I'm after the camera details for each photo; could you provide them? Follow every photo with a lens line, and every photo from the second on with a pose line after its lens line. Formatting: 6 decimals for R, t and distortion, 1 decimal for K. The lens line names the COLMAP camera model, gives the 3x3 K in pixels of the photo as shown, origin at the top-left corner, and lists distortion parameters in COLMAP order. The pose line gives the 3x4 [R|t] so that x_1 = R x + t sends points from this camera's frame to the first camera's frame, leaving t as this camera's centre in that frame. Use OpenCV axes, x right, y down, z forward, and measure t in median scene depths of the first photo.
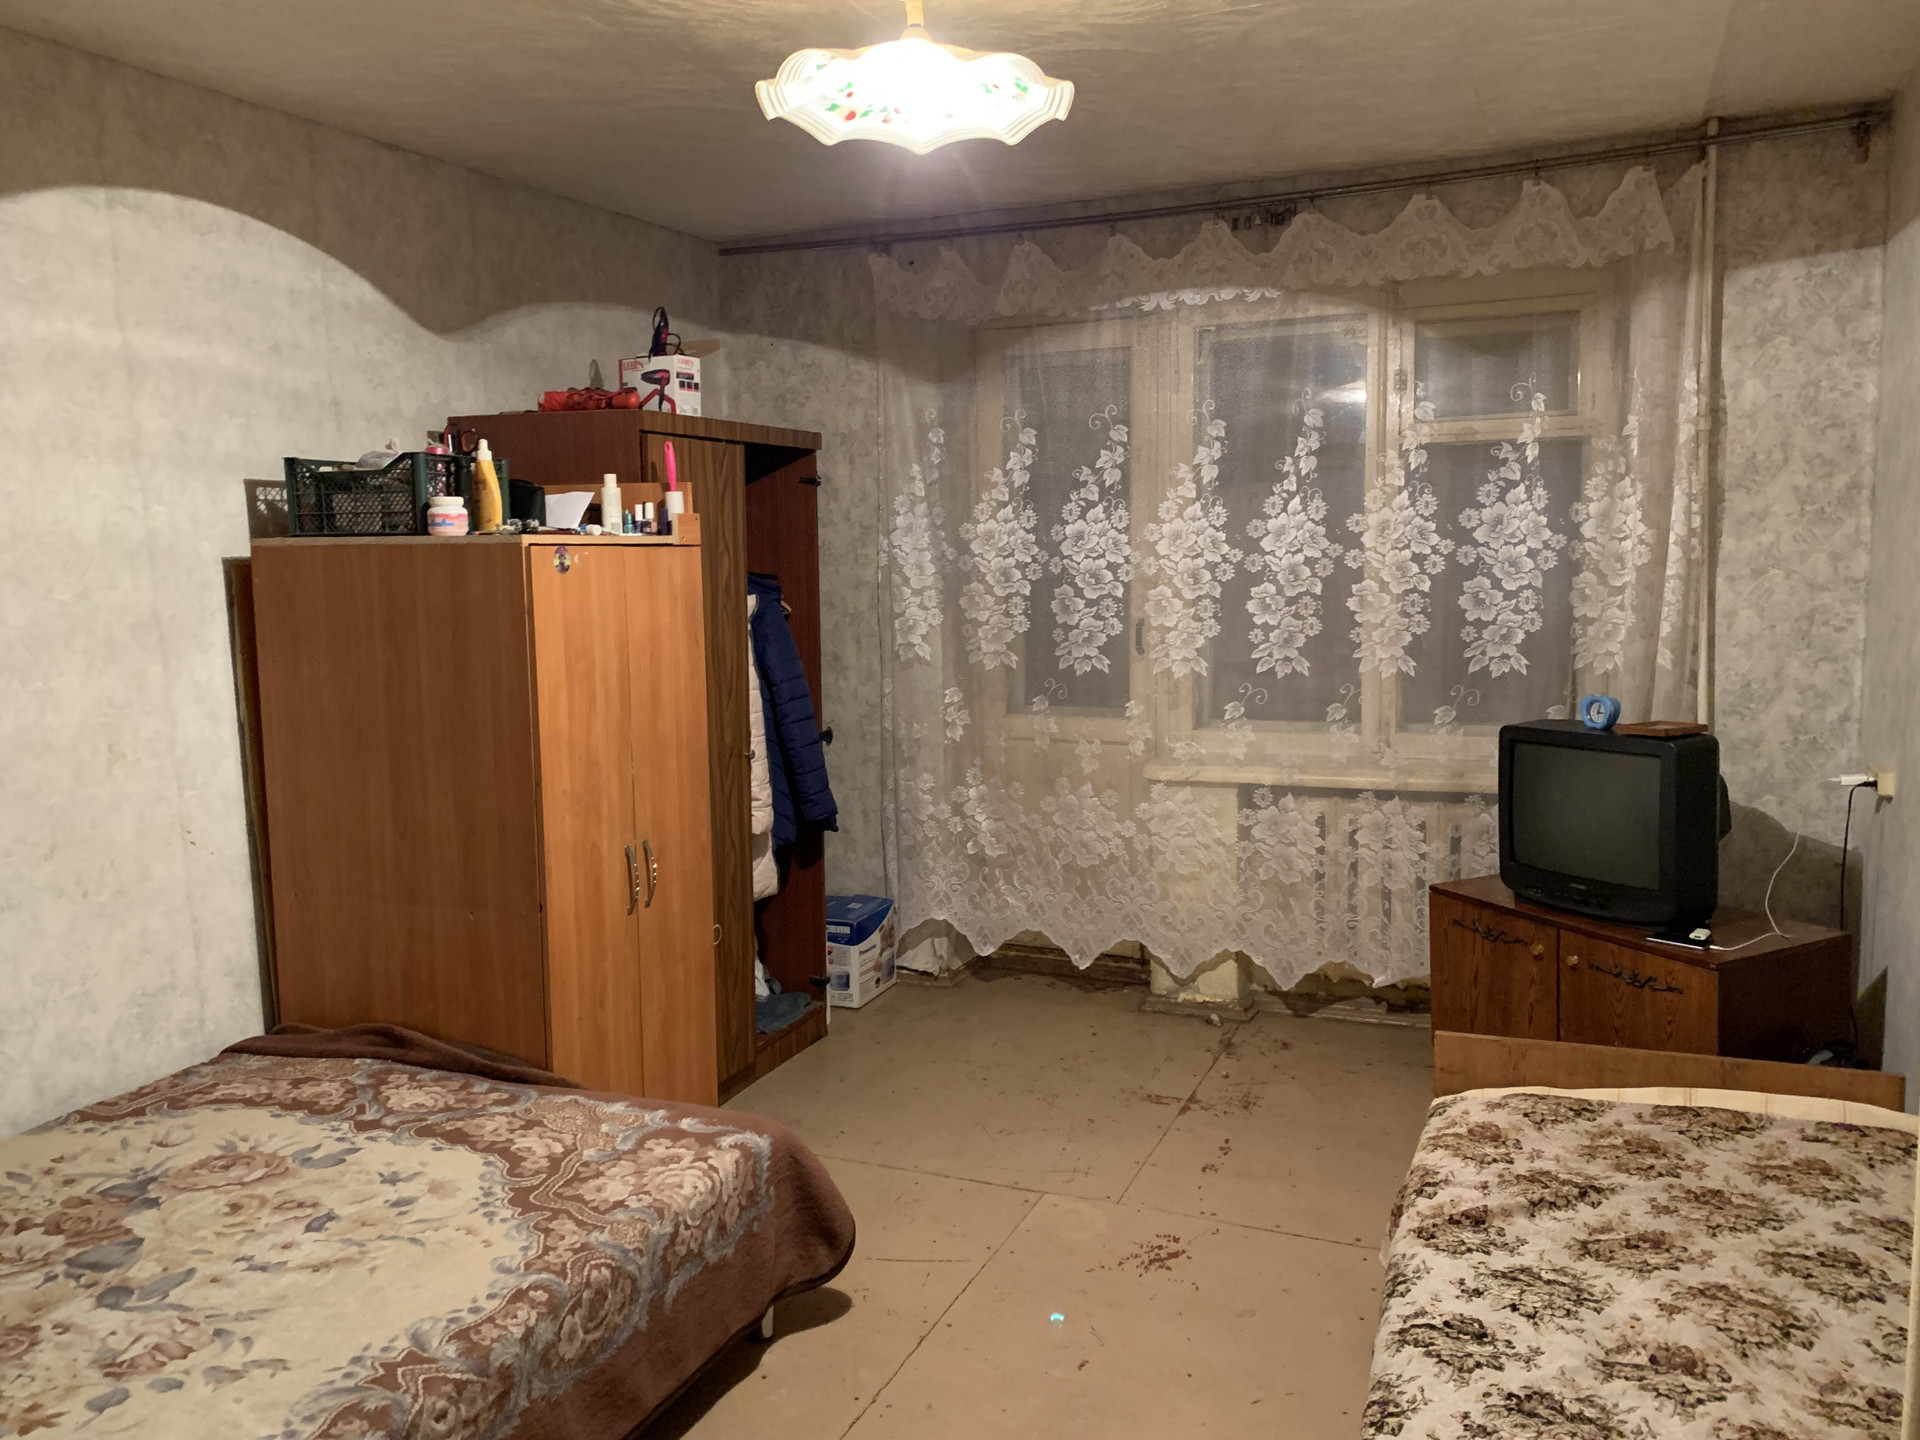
lens RADIAL K [[1490.1, 0, 1042.0], [0, 1490.1, 709.7], [0, 0, 1]] dist [-0.001914, -0.006730]
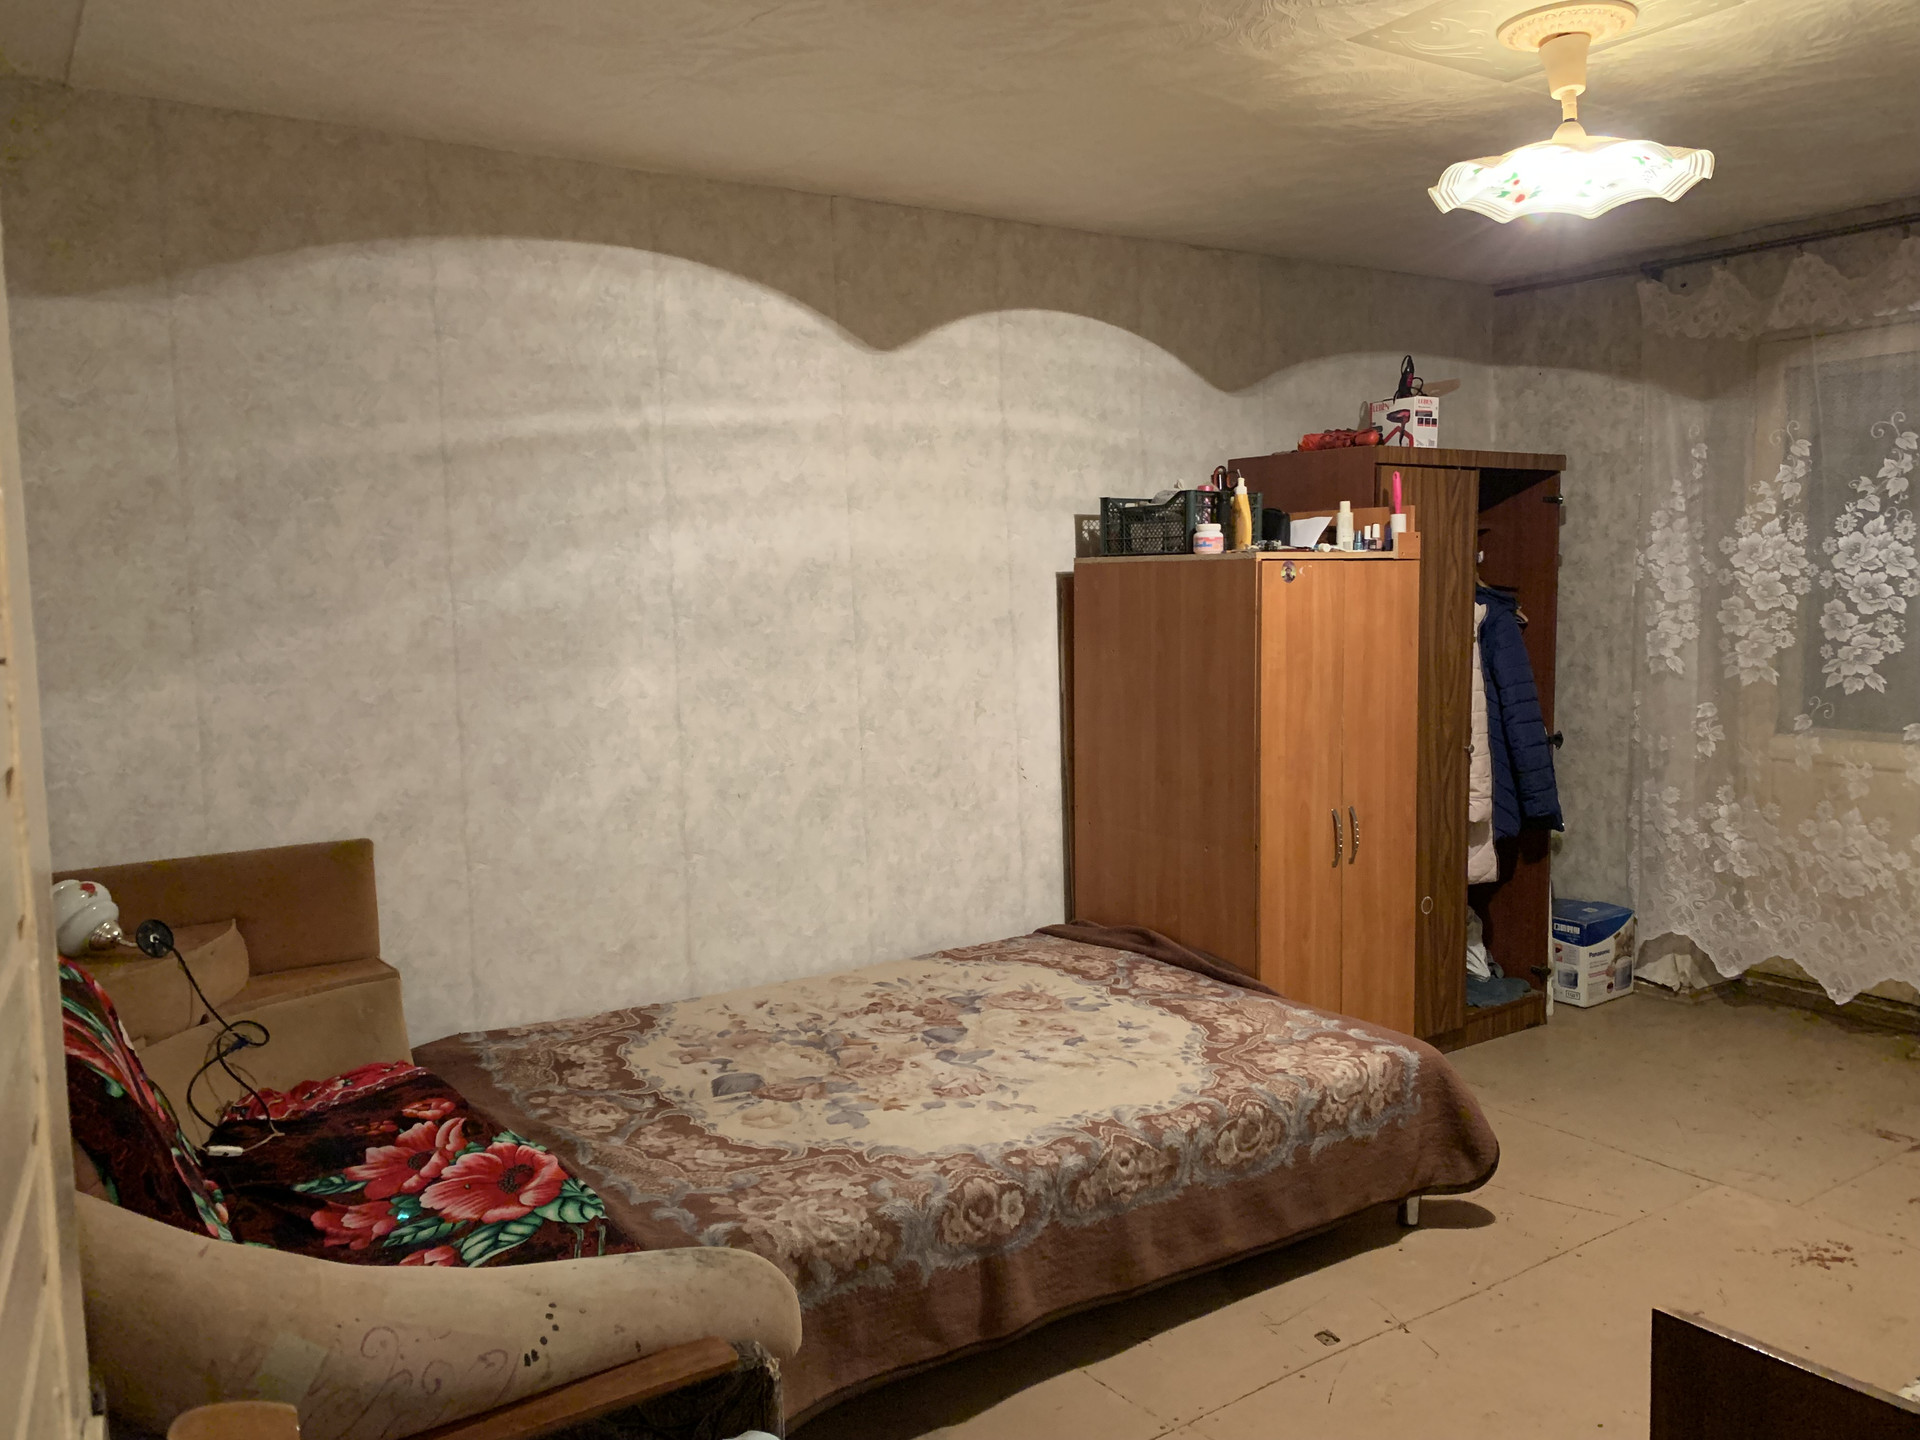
lens RADIAL K [[1505.0, 0, 963.5], [0, 1505.0, 690.6], [0, 0, 1]] dist [0.148517, -0.309494]
pose [[0.823702, 0.036875, -0.565823, 0.175681], [-0.056403, 0.998263, -0.017051, 0.036291], [0.564211, 0.045959, 0.824350, -0.195825]]
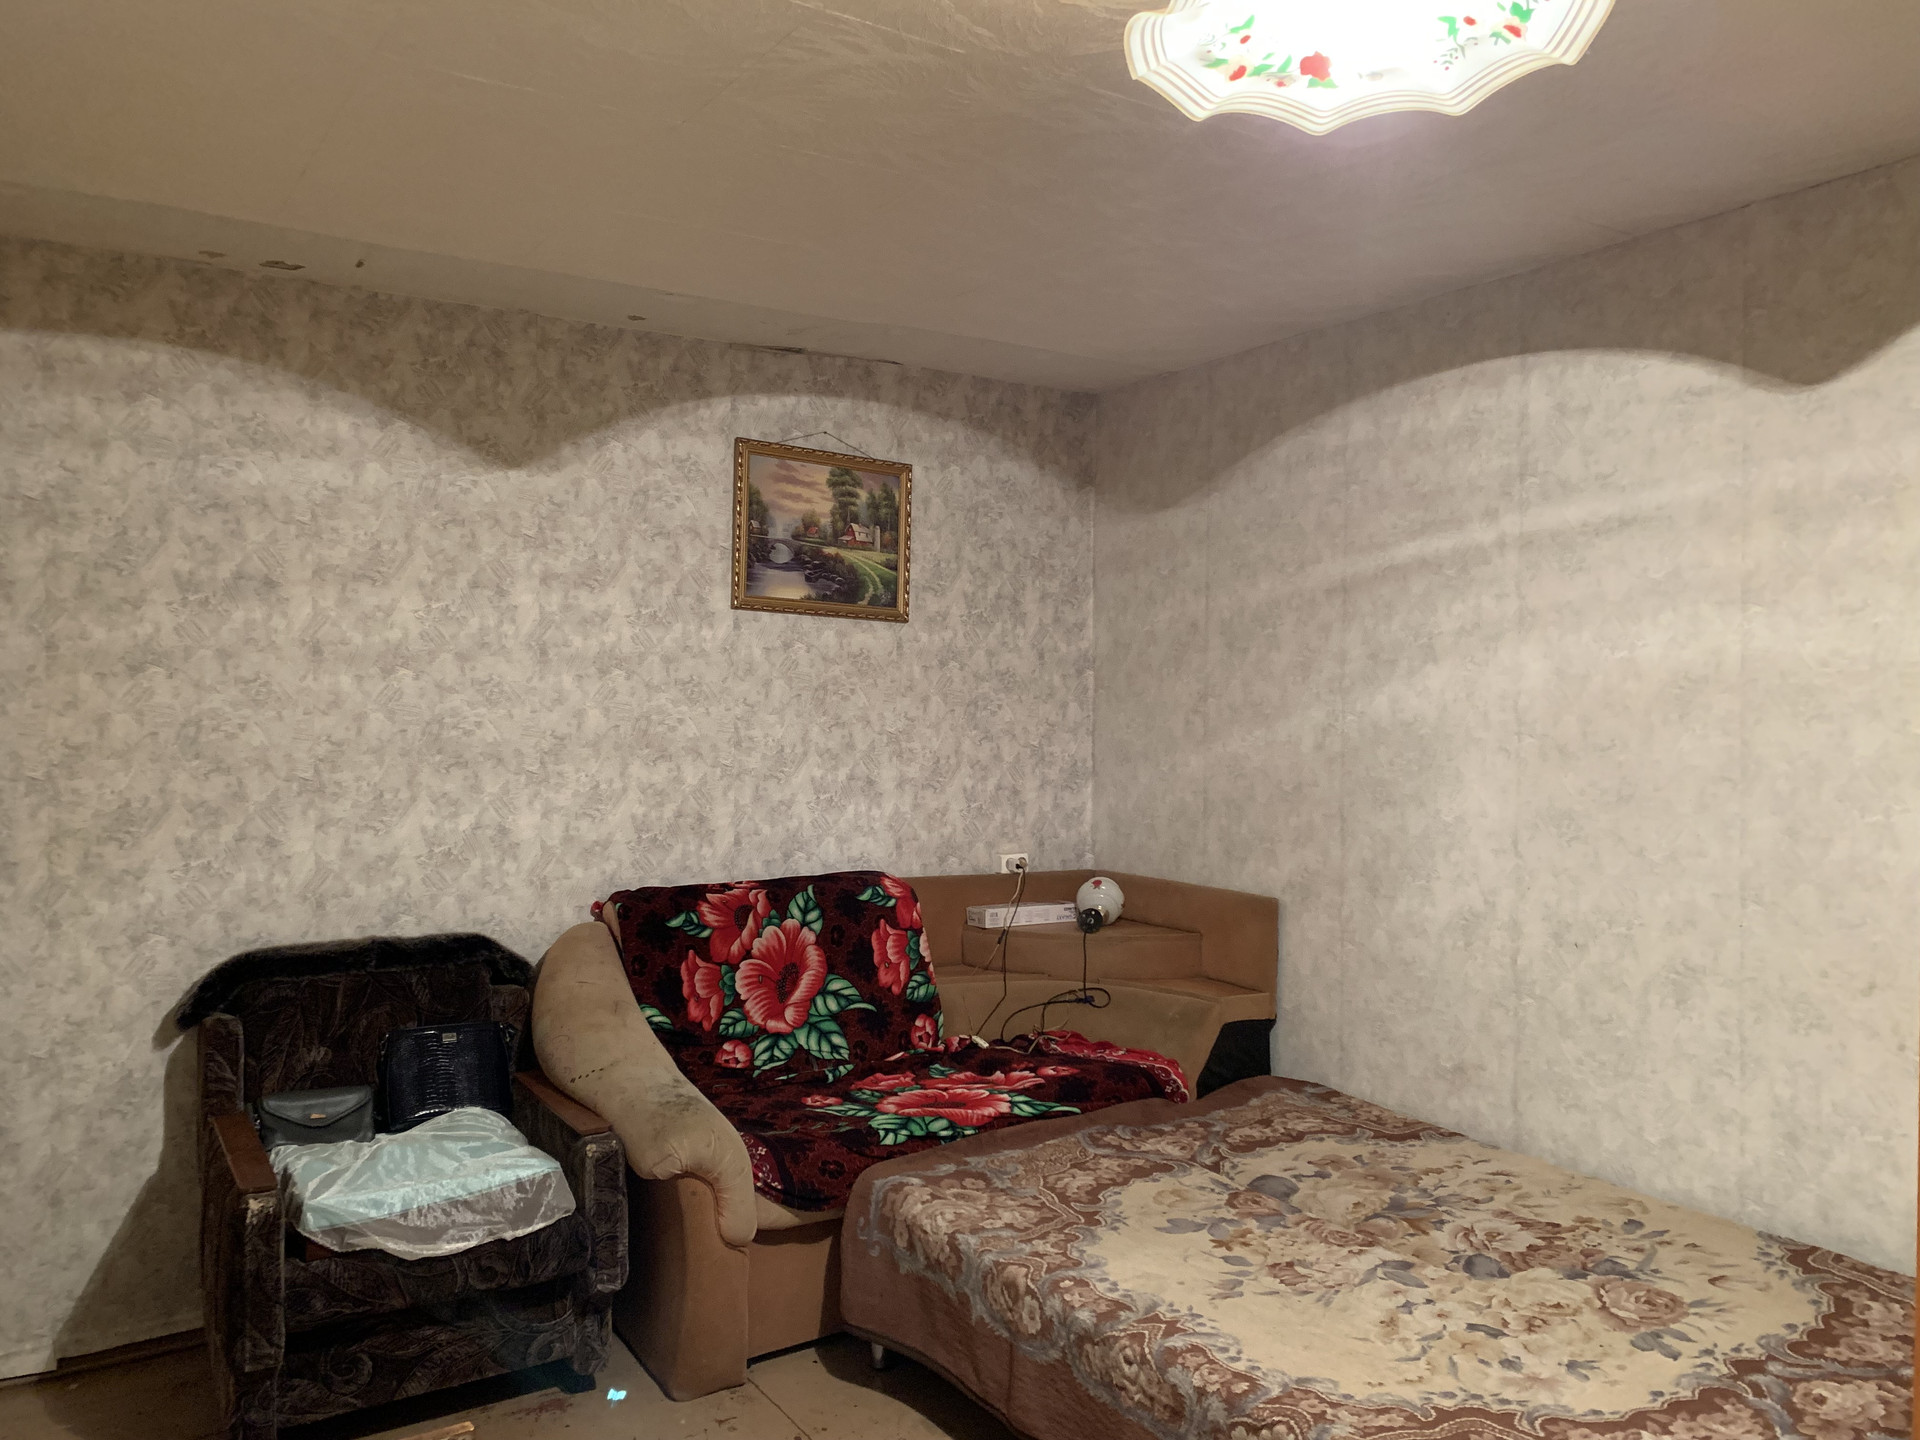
lens RADIAL K [[1527.0, 0, 961.1], [0, 1527.0, 686.1], [0, 0, 1]] dist [0.021858, -0.006642]
pose [[-0.612621, 0.013858, -0.790255, 0.456486], [-0.078577, 0.993825, 0.078343, -0.123662], [0.786461, 0.110091, -0.607750, 1.032591]]
